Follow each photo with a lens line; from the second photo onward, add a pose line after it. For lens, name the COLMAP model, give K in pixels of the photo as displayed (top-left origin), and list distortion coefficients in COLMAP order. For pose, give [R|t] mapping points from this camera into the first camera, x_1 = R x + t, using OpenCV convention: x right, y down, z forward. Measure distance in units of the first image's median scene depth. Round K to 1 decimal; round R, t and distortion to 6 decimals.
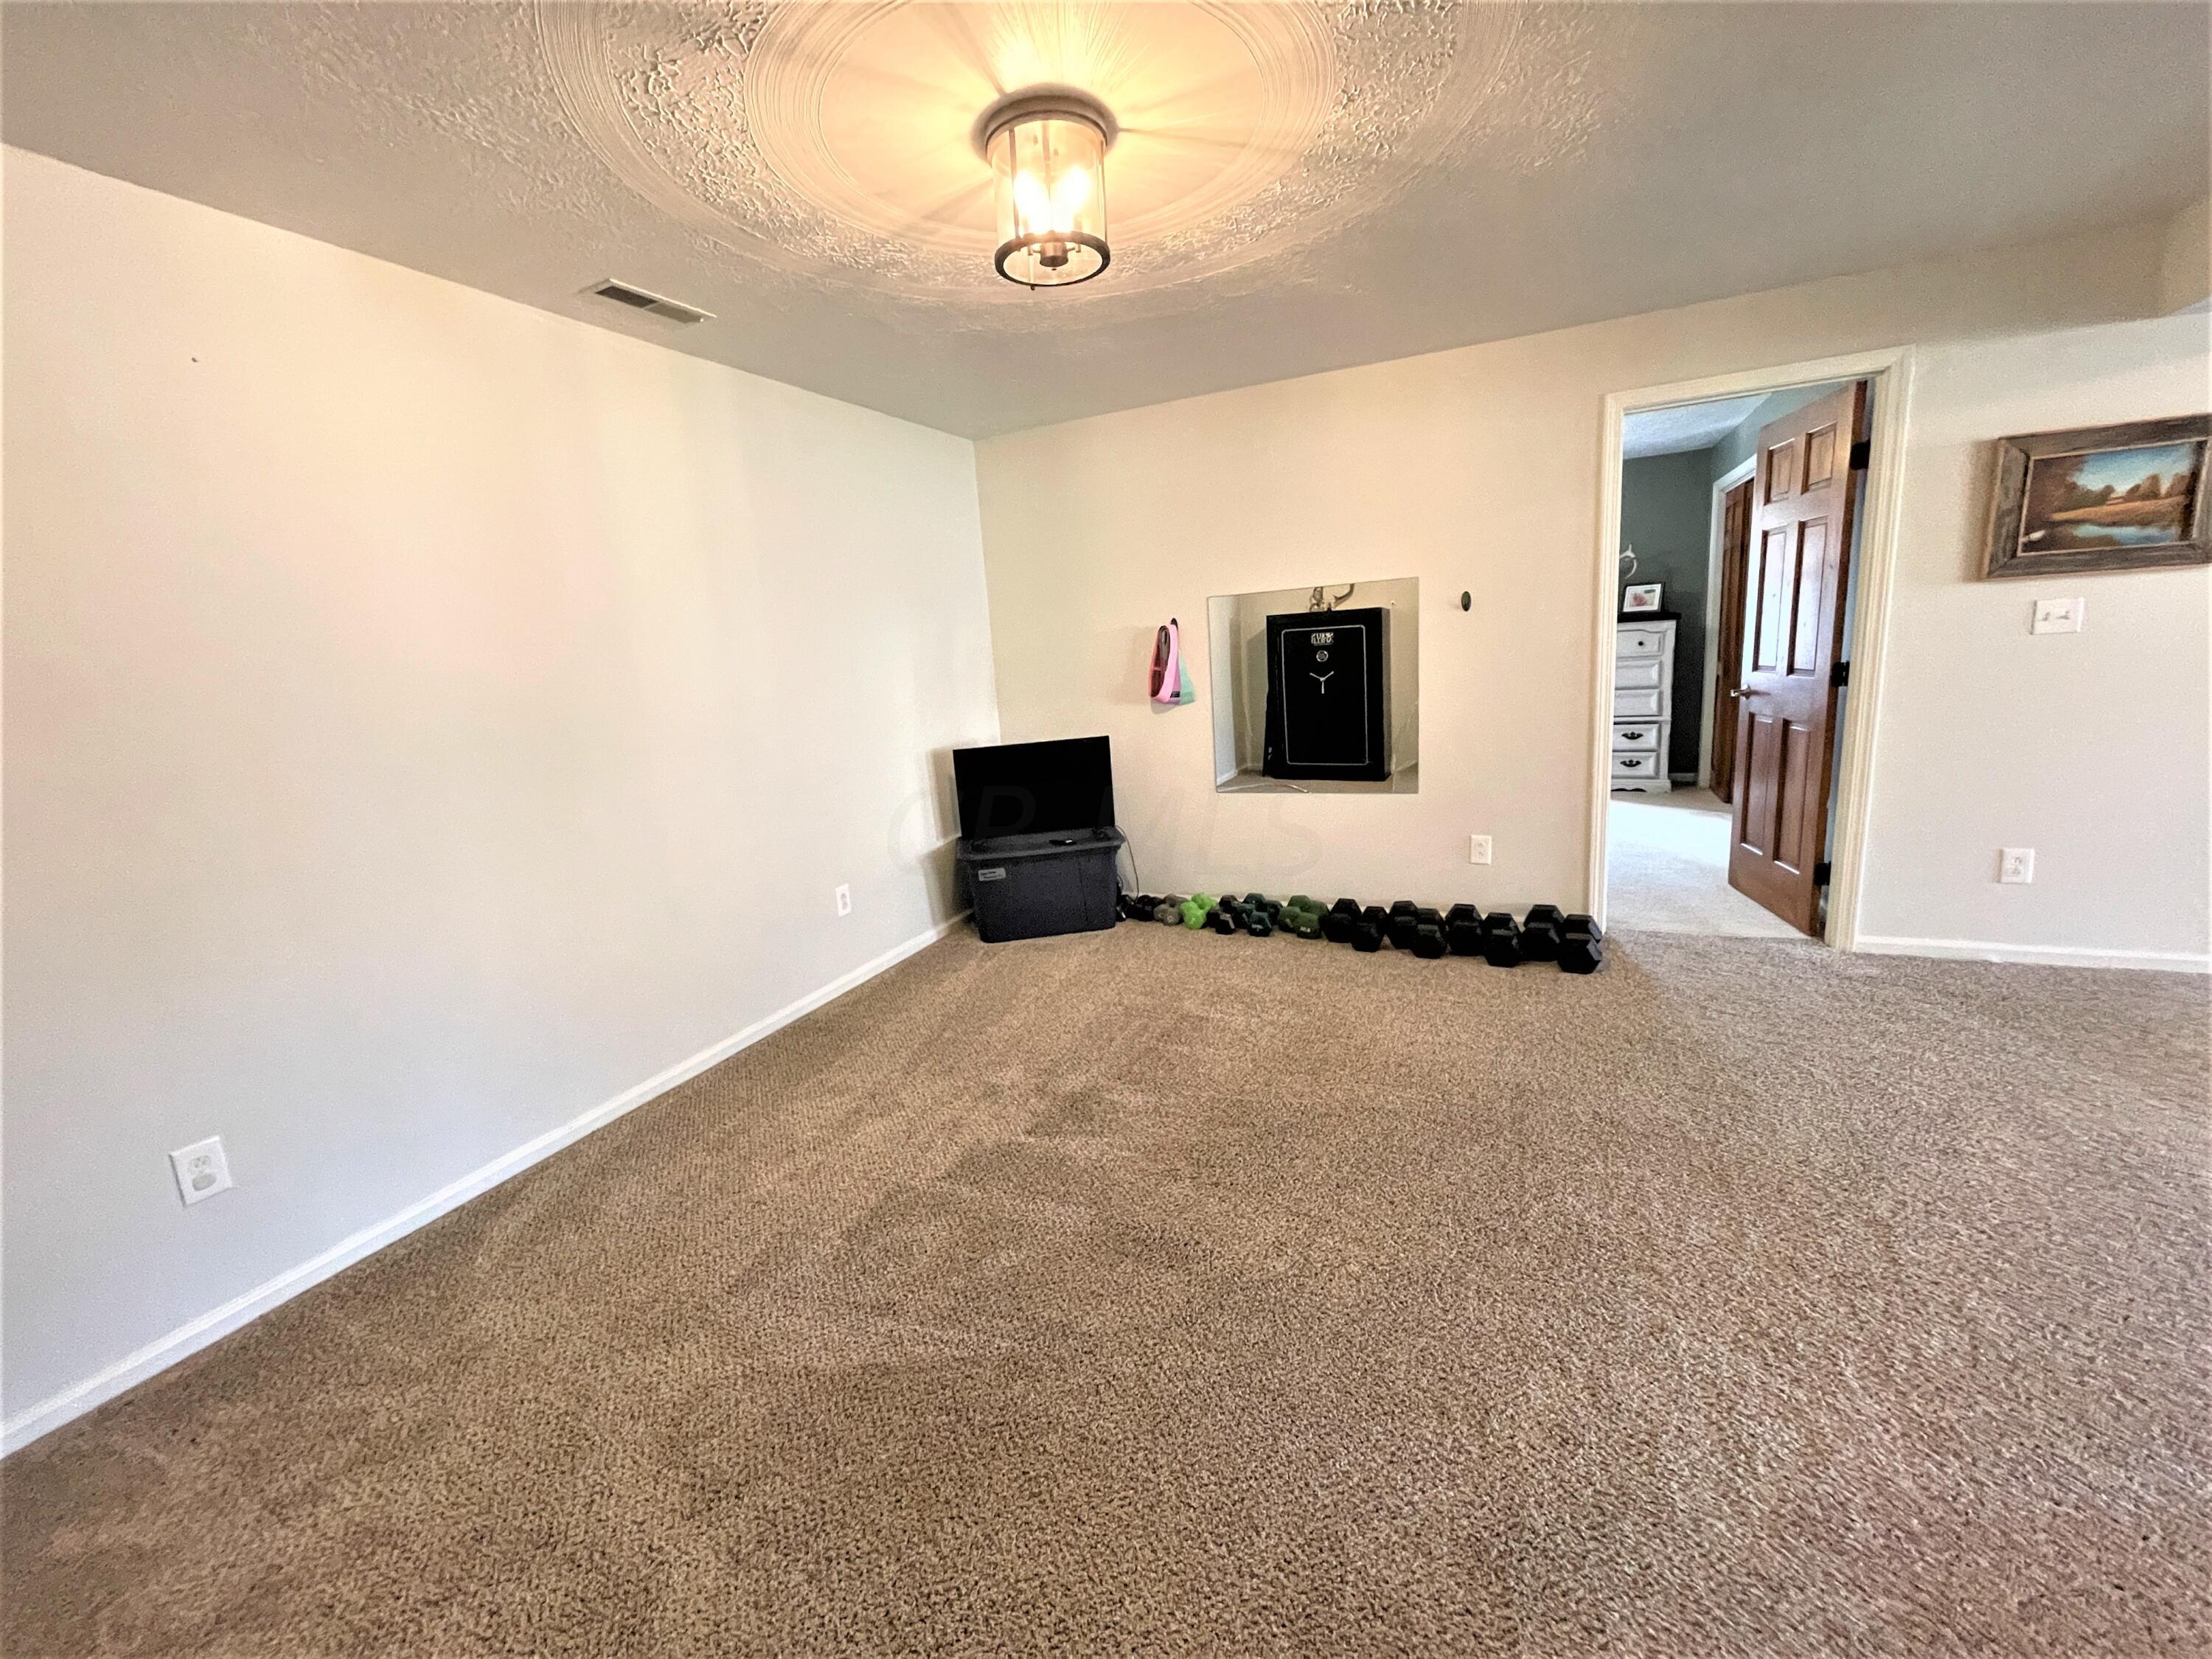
lens RADIAL K [[895.8, 0, 1114.0], [0, 895.8, 825.7], [0, 0, 1]] dist [0.003161, 0.000399]
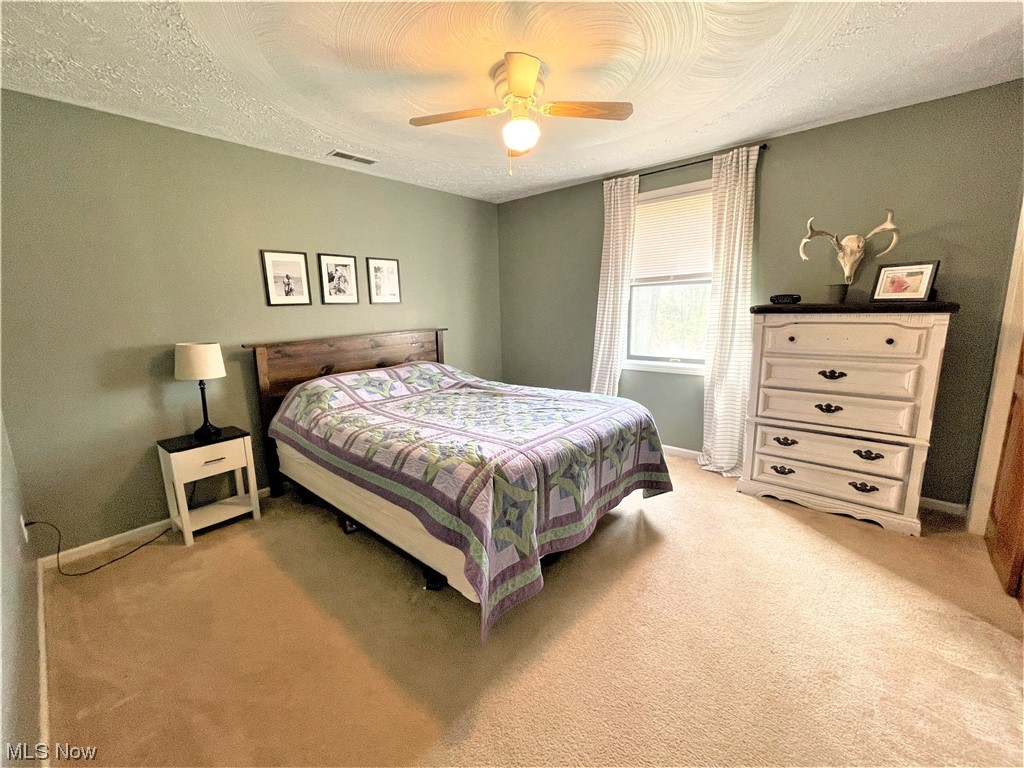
lens RADIAL K [[414.7, 0, 509.3], [0, 414.7, 384.5], [0, 0, 1]] dist [0.003161, 0.000399]
pose [[0.965198, 0.097379, -0.242715, 0.356428], [-0.098610, 0.995101, 0.007103, -0.133754], [0.242218, 0.017079, 0.970072, 0.568497]]
